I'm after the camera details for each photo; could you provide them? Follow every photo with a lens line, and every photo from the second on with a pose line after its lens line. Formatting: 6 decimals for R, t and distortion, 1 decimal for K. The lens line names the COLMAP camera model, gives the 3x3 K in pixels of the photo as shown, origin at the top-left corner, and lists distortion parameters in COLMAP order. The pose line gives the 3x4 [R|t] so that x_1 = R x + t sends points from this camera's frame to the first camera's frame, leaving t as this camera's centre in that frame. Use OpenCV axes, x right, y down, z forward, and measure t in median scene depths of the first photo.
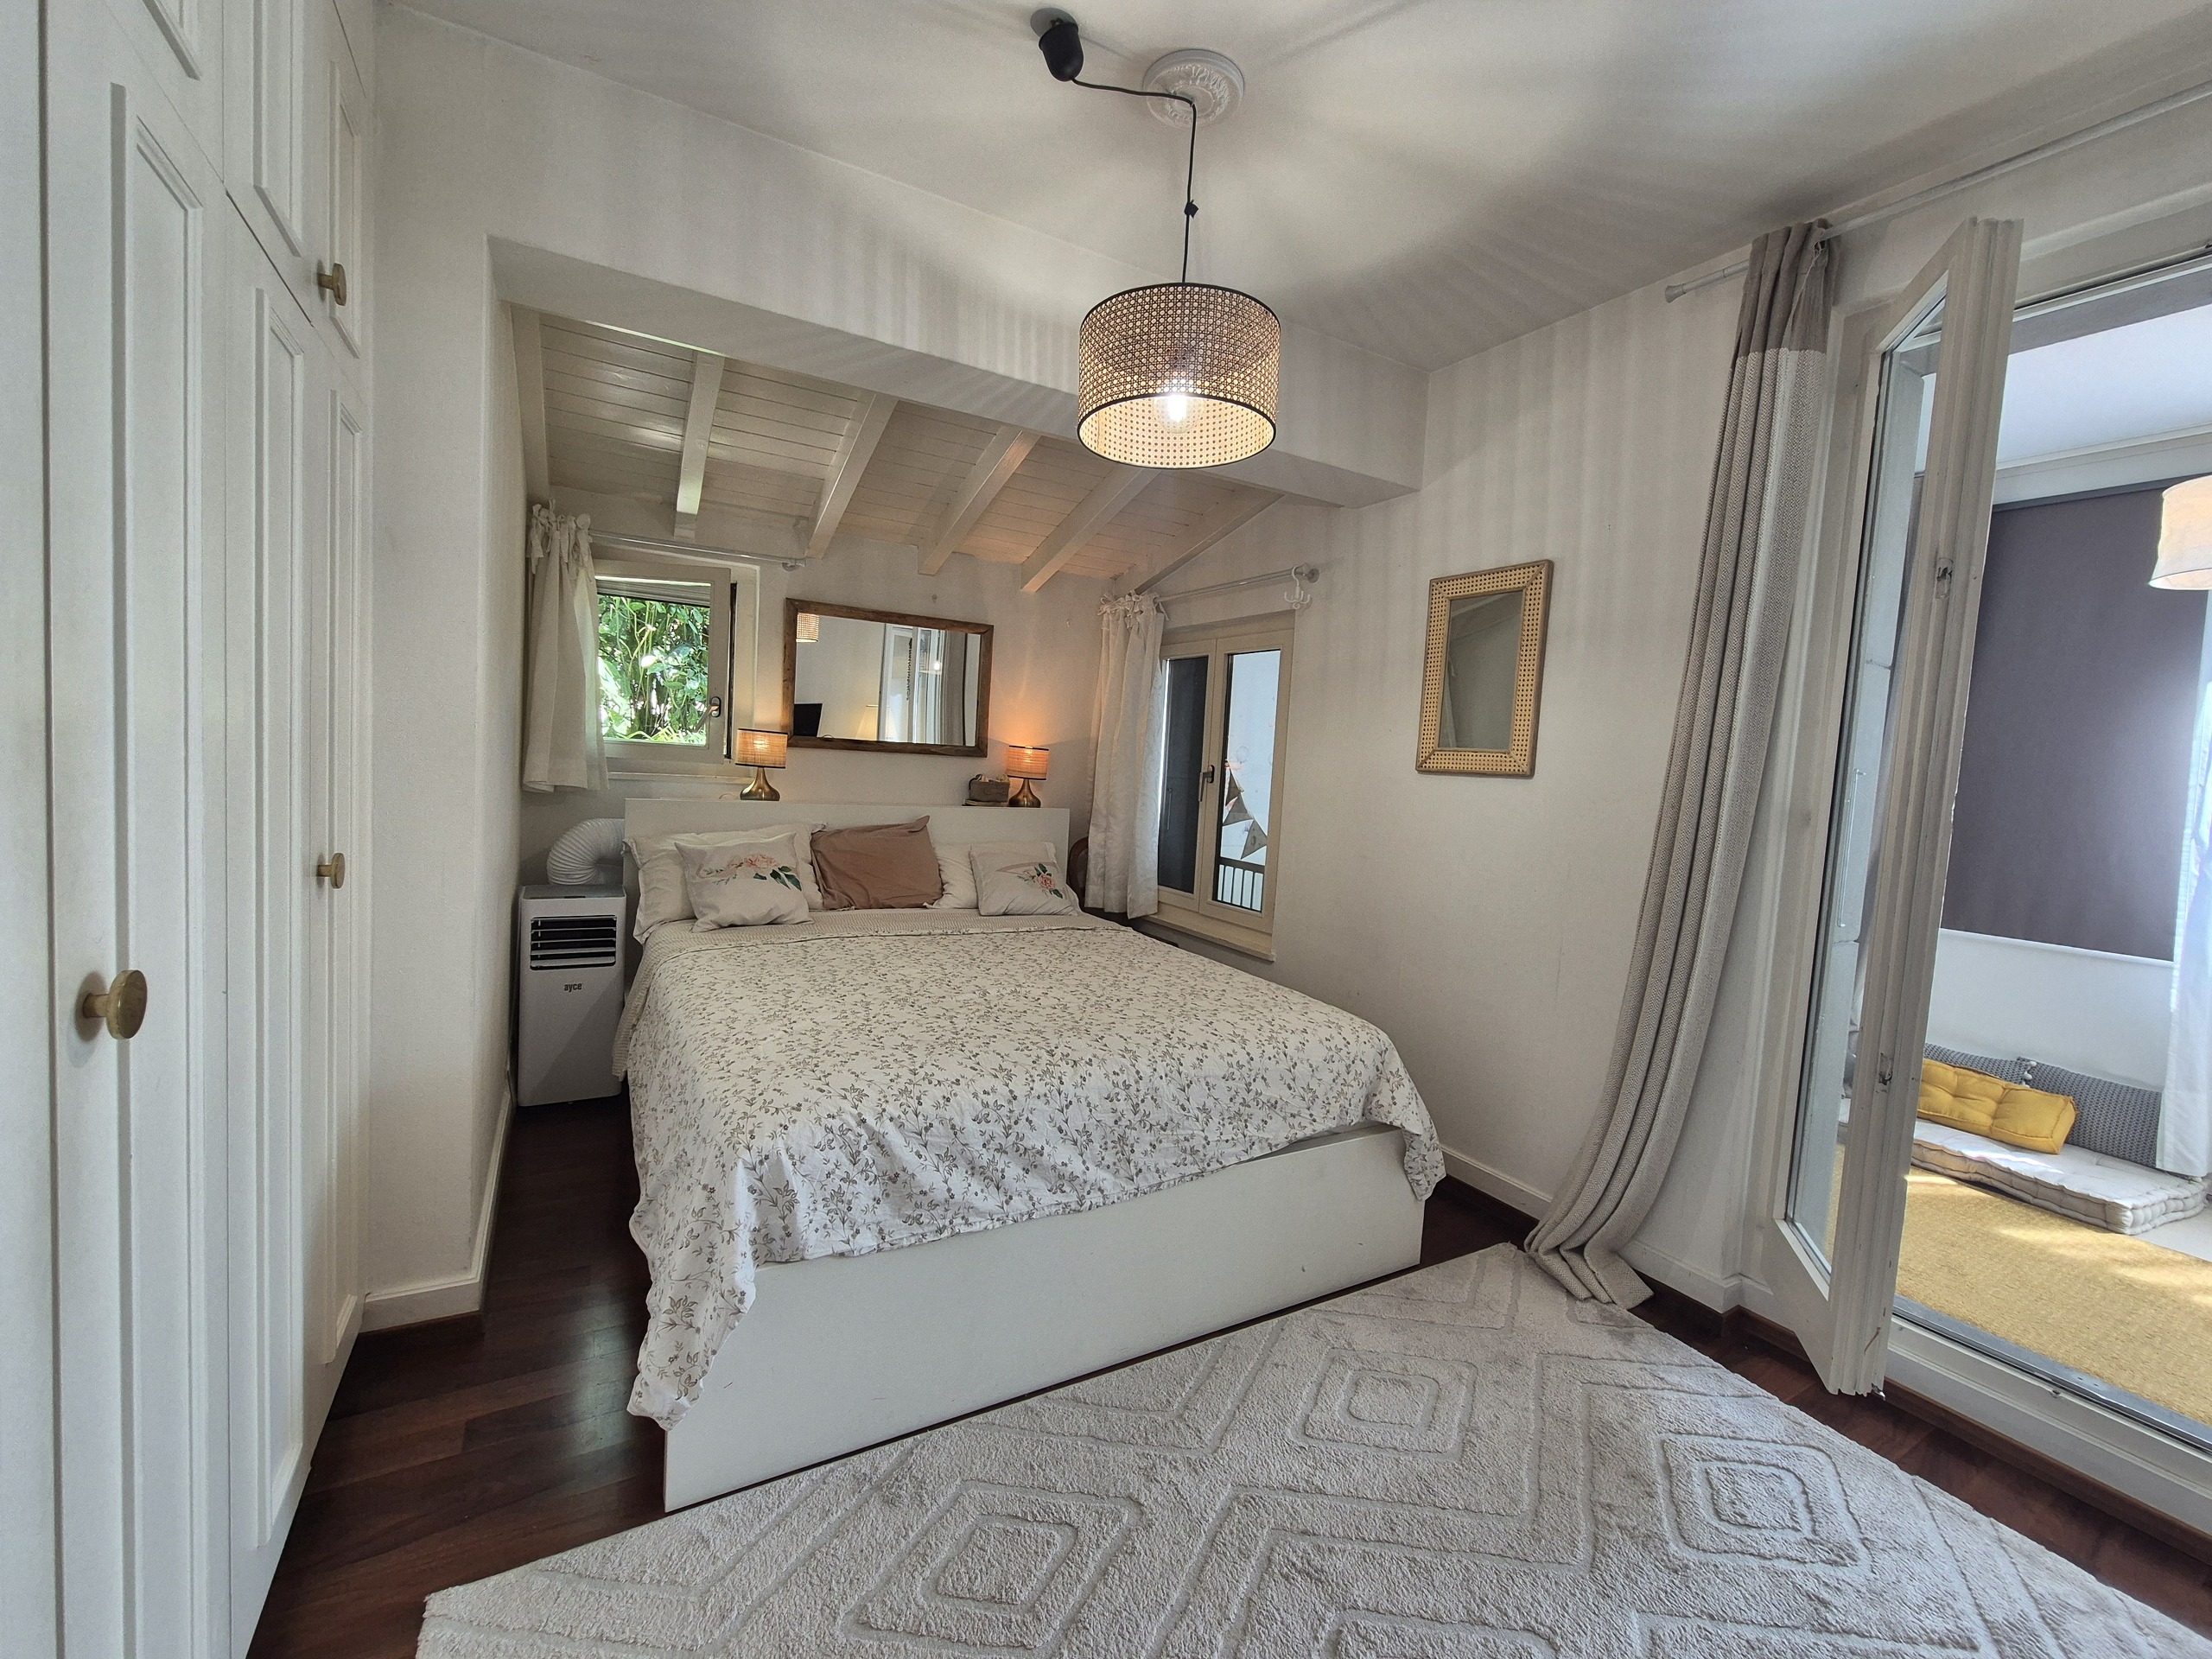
lens RADIAL K [[900.2, 0, 1111.6], [0, 900.2, 818.2], [0, 0, 1]] dist [-0.003664, -0.000224]
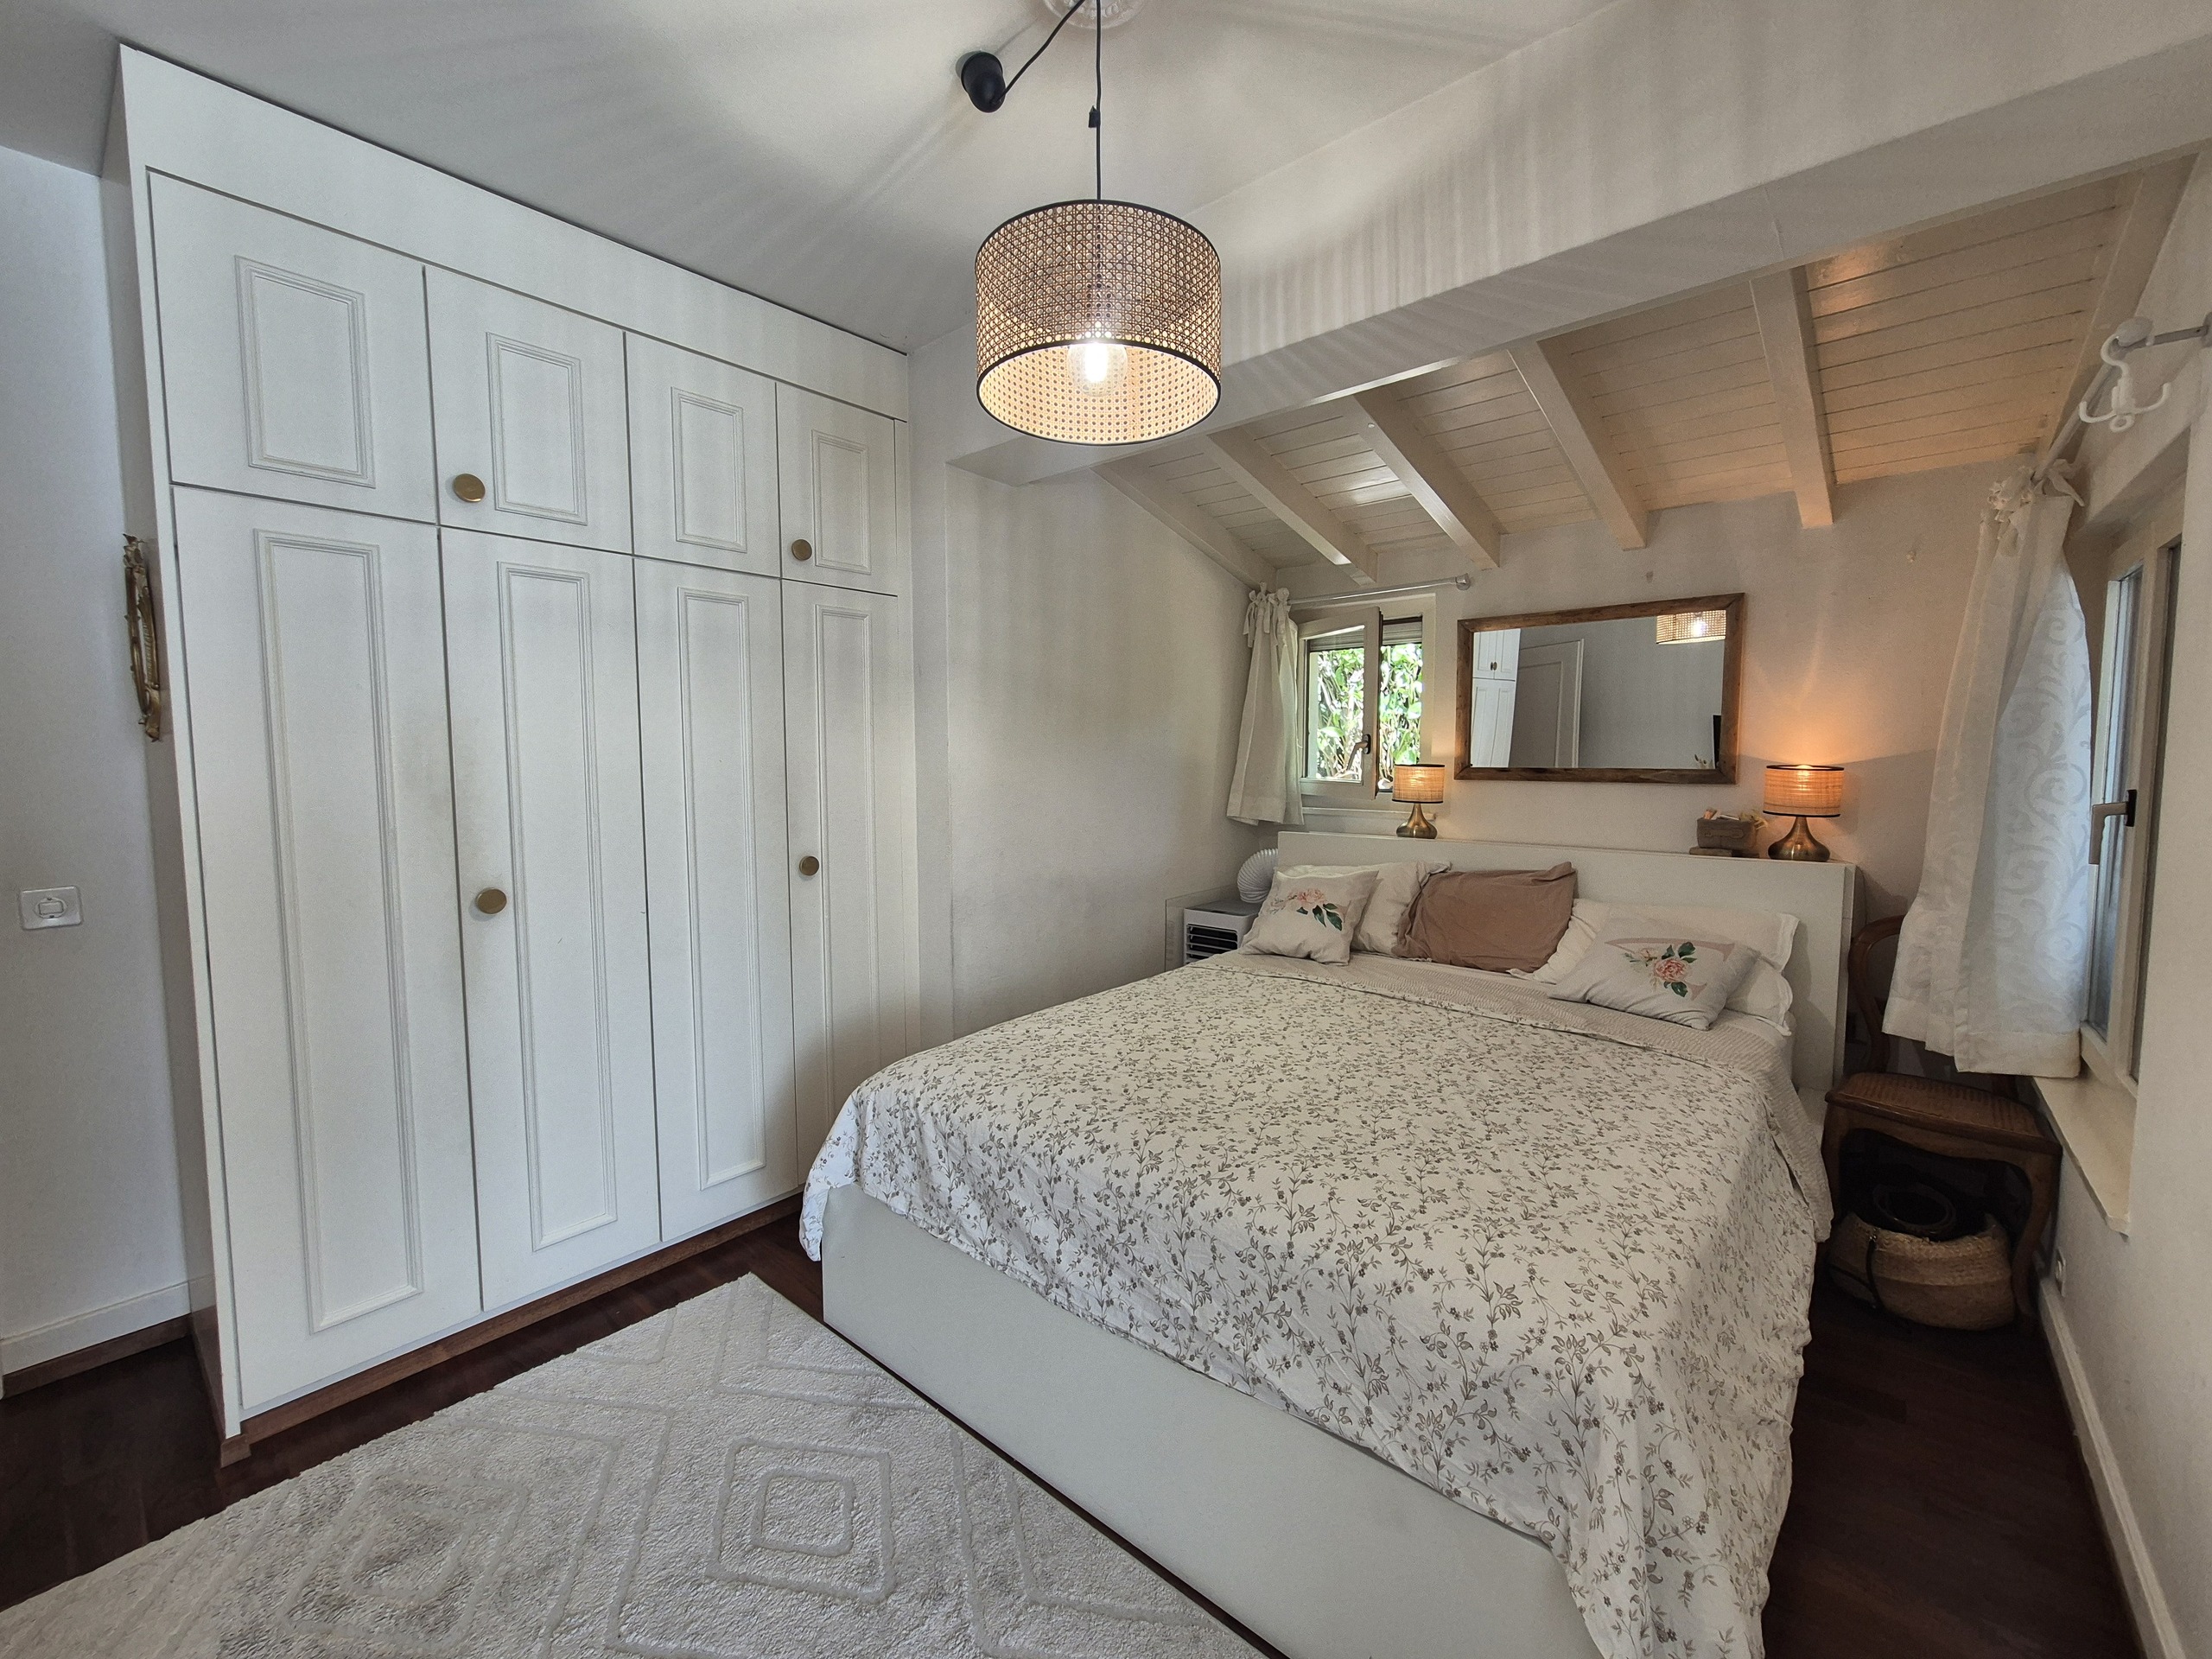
lens RADIAL K [[900.2, 0, 1113.1], [0, 900.2, 829.5], [0, 0, 1]] dist [-0.003664, -0.000224]
pose [[0.330745, 0.020063, -0.943507, 0.762420], [-0.042393, 0.999081, 0.006384, -0.037486], [0.942768, 0.037887, 0.331291, 0.693279]]
